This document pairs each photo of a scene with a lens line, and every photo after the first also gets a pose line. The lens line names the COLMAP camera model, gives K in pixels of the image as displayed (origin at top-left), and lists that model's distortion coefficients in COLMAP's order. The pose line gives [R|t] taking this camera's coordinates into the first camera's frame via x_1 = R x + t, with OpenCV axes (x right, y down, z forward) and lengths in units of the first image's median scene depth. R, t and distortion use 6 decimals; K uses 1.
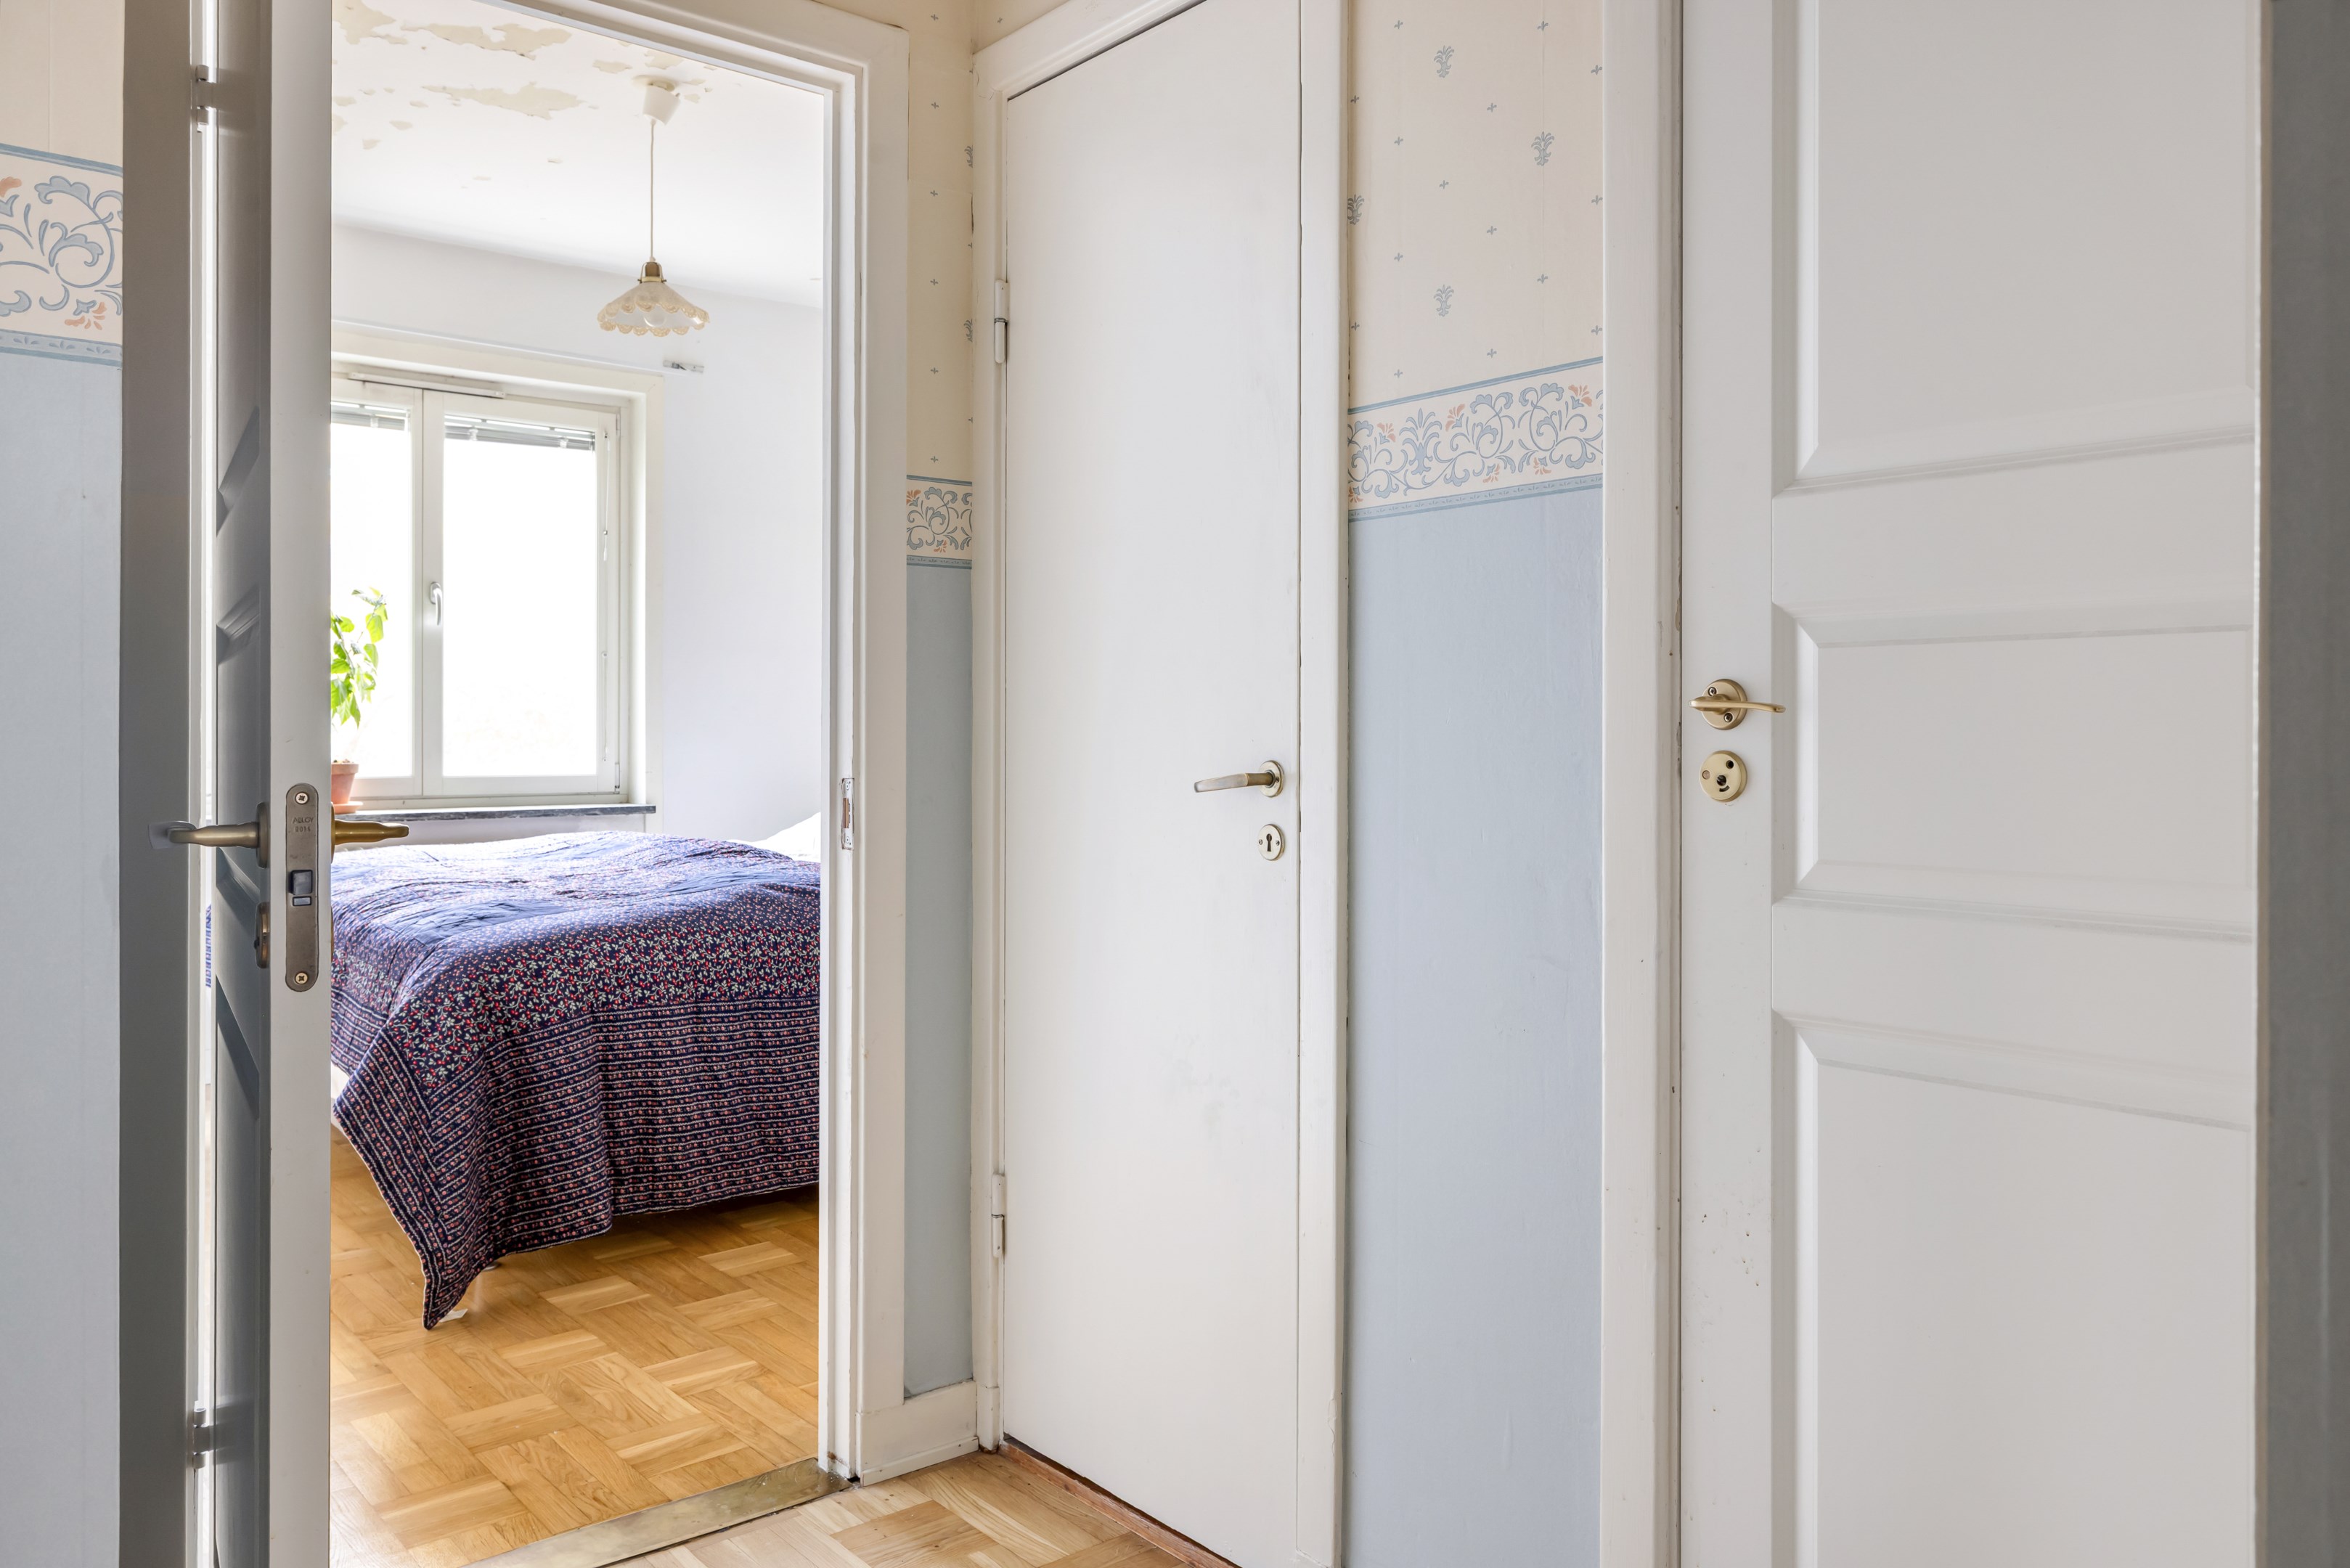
lens RADIAL K [[1693.8, 0, 1174.0], [0, 1693.8, 727.5], [0, 0, 1]] dist [0.004991, 0.000784]
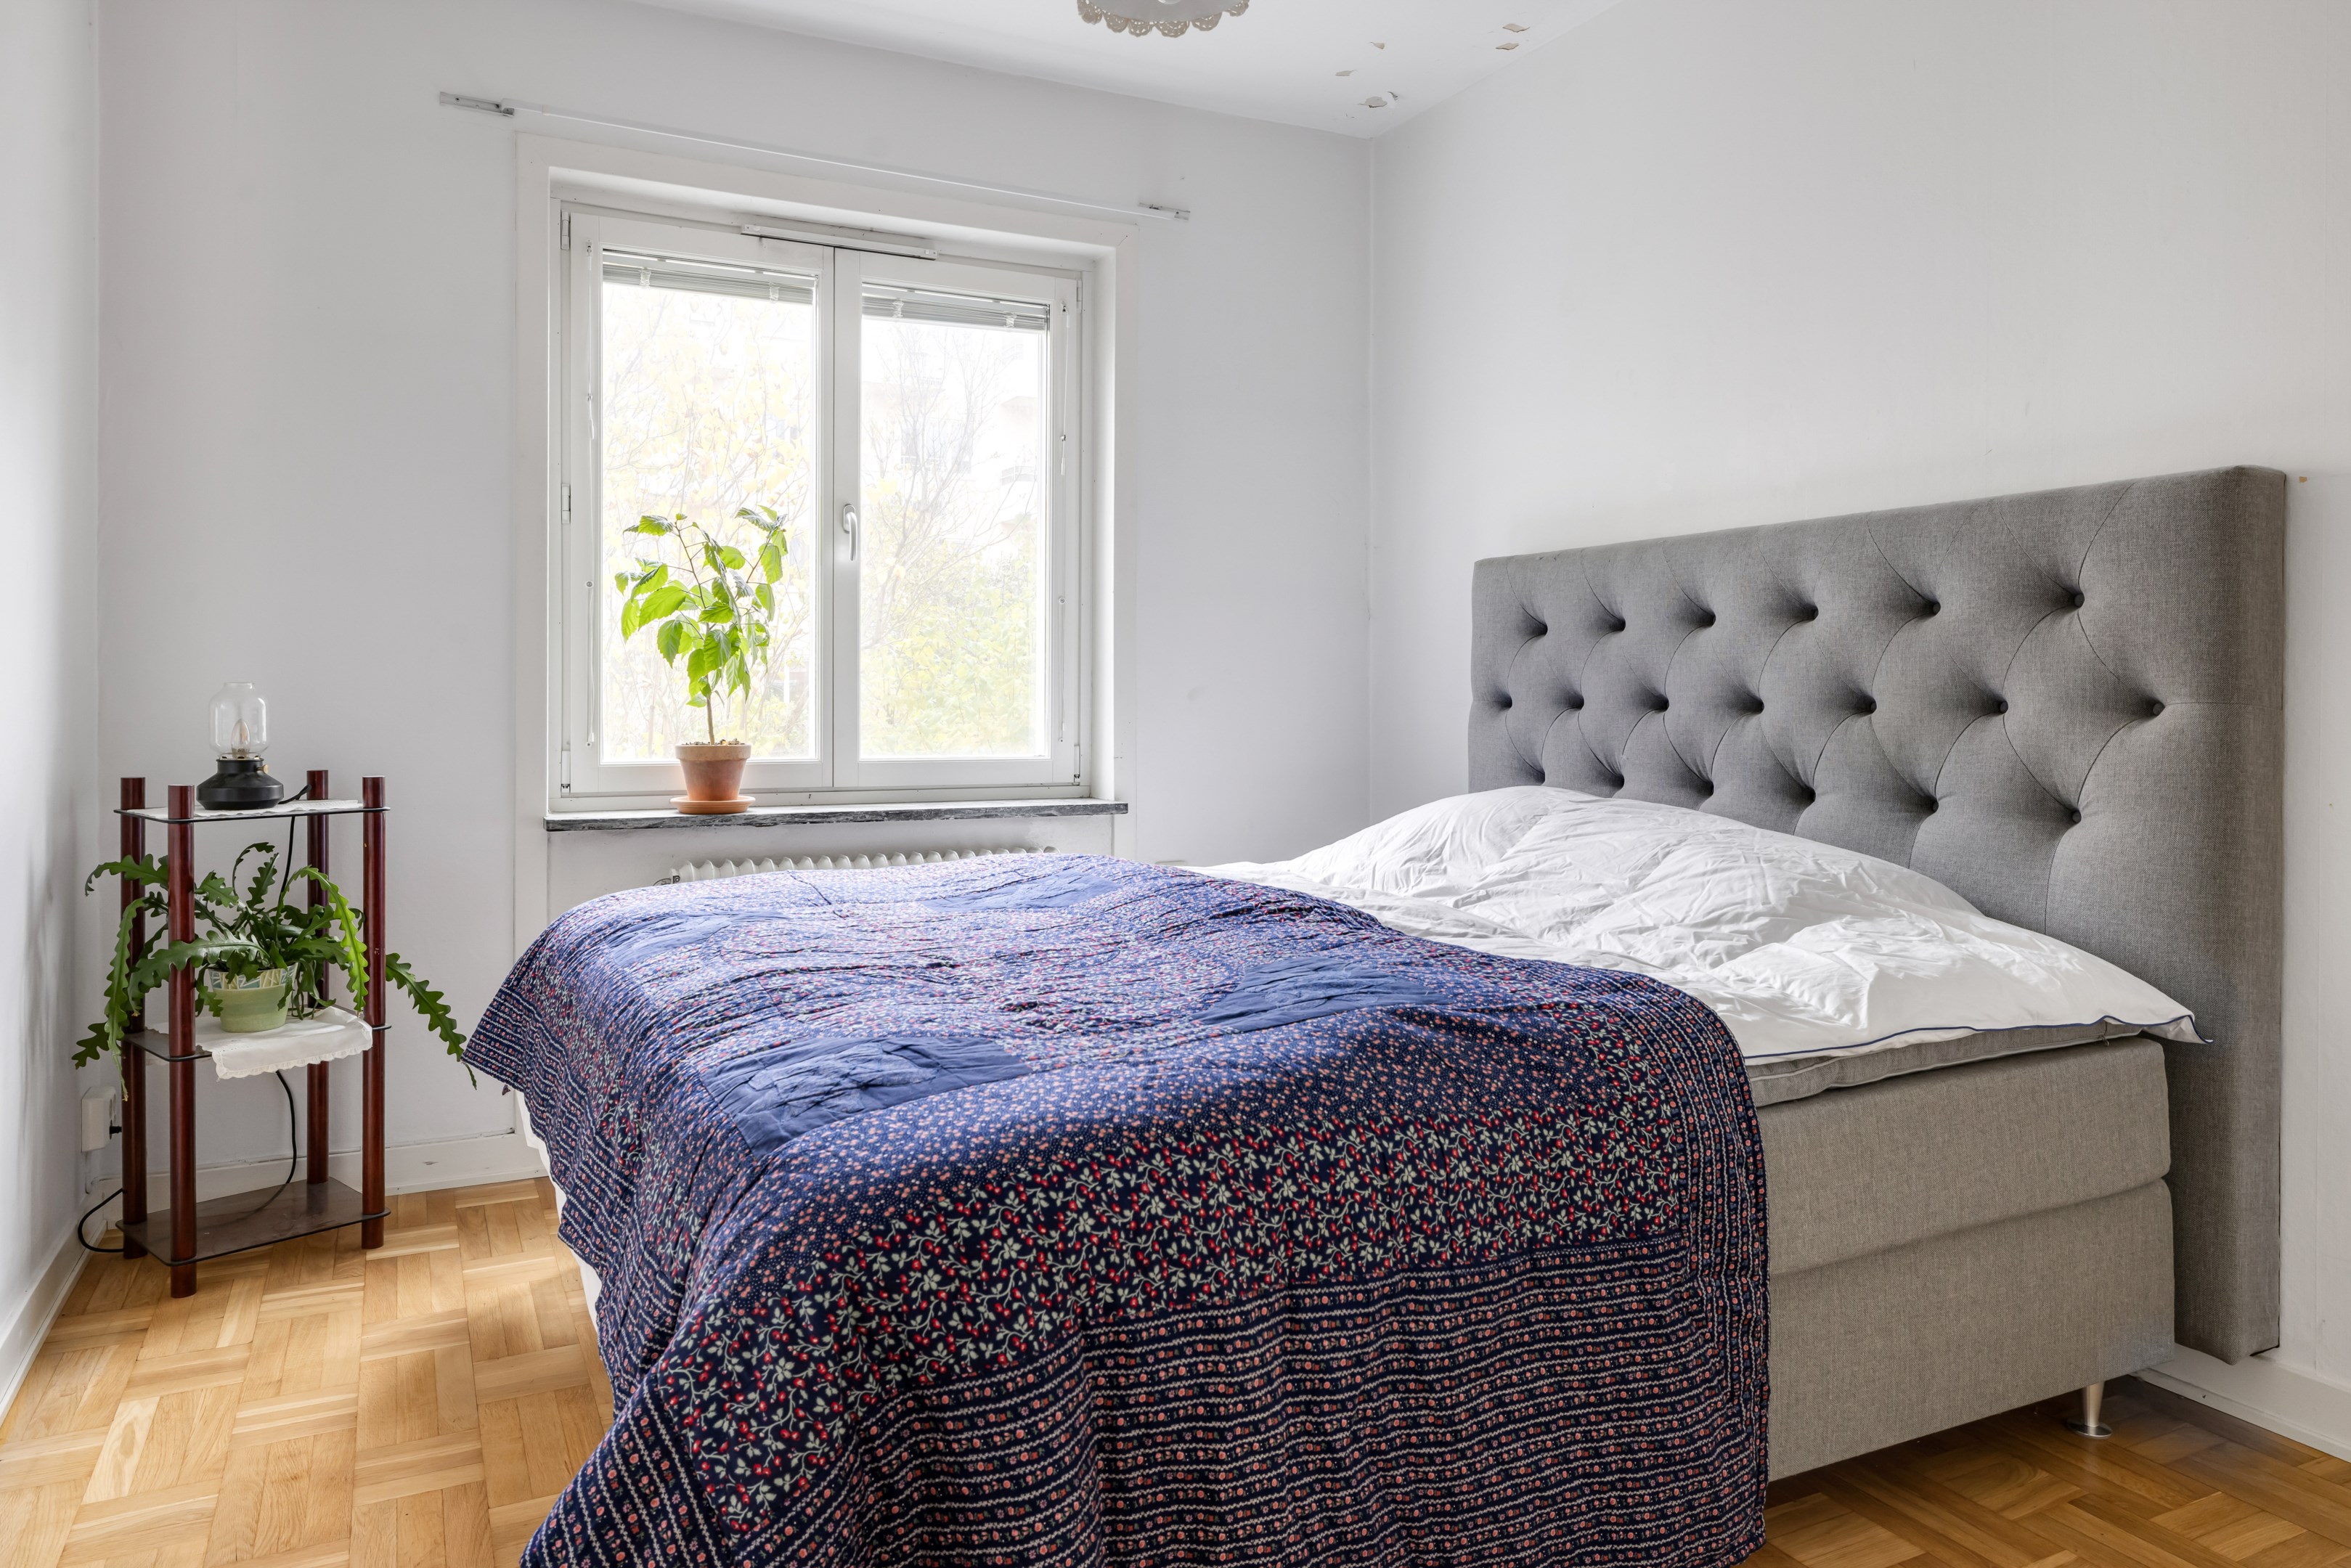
lens RADIAL K [[1575.1, 0, 1177.2], [0, 1575.1, 707.1], [0, 0, 1]] dist [-0.004192, -0.000860]
pose [[0.972616, 0.004169, -0.232379, -0.210457], [-0.002570, 0.999971, 0.007183, -0.001383], [0.232402, -0.006389, 0.972599, 0.566520]]
